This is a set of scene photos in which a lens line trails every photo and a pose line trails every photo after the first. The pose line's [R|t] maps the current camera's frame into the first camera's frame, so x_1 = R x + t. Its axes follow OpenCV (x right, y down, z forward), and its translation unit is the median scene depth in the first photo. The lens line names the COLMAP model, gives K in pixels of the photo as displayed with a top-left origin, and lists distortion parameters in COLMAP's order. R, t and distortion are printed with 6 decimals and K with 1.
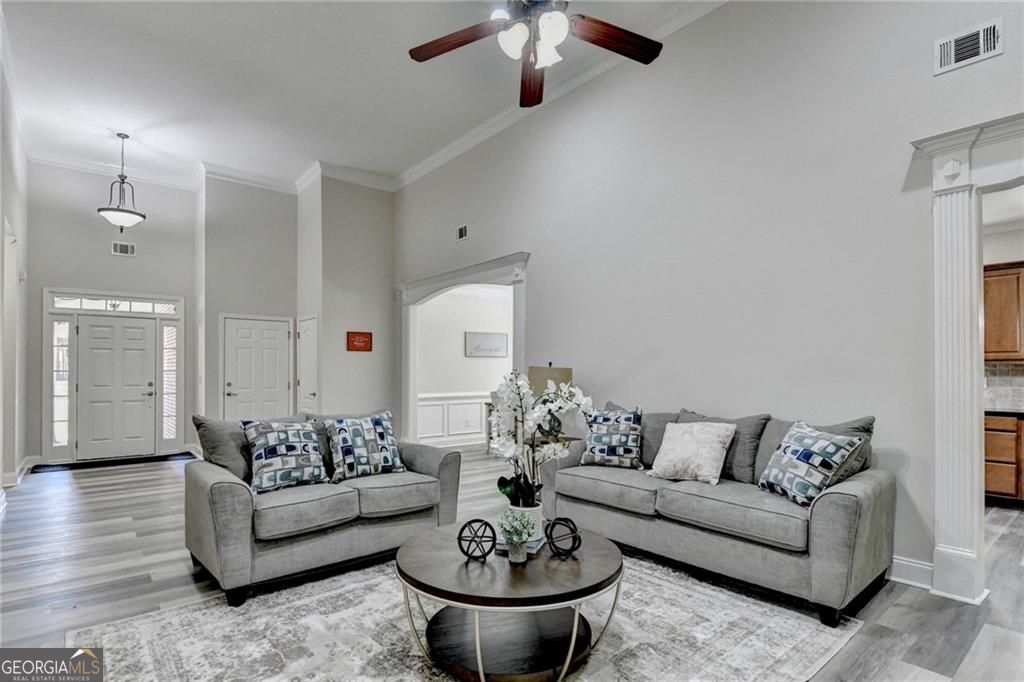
lens RADIAL K [[525.1, 0, 494.3], [0, 525.1, 365.5], [0, 0, 1]] dist [-0.004930, -0.003027]
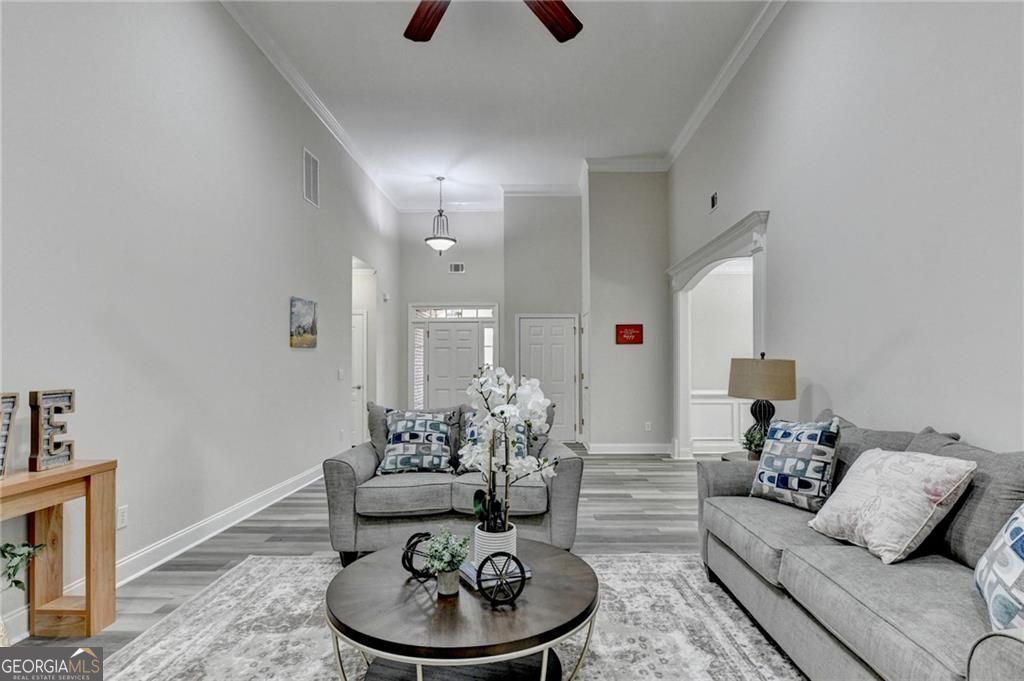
lens RADIAL K [[525.1, 0, 523.3], [0, 525.1, 356.9], [0, 0, 1]] dist [-0.004930, -0.003027]
pose [[0.766094, -0.012299, -0.642611, 0.406849], [0.009581, 0.999924, -0.007717, 0.002770], [0.642658, -0.000245, 0.766154, 0.260788]]
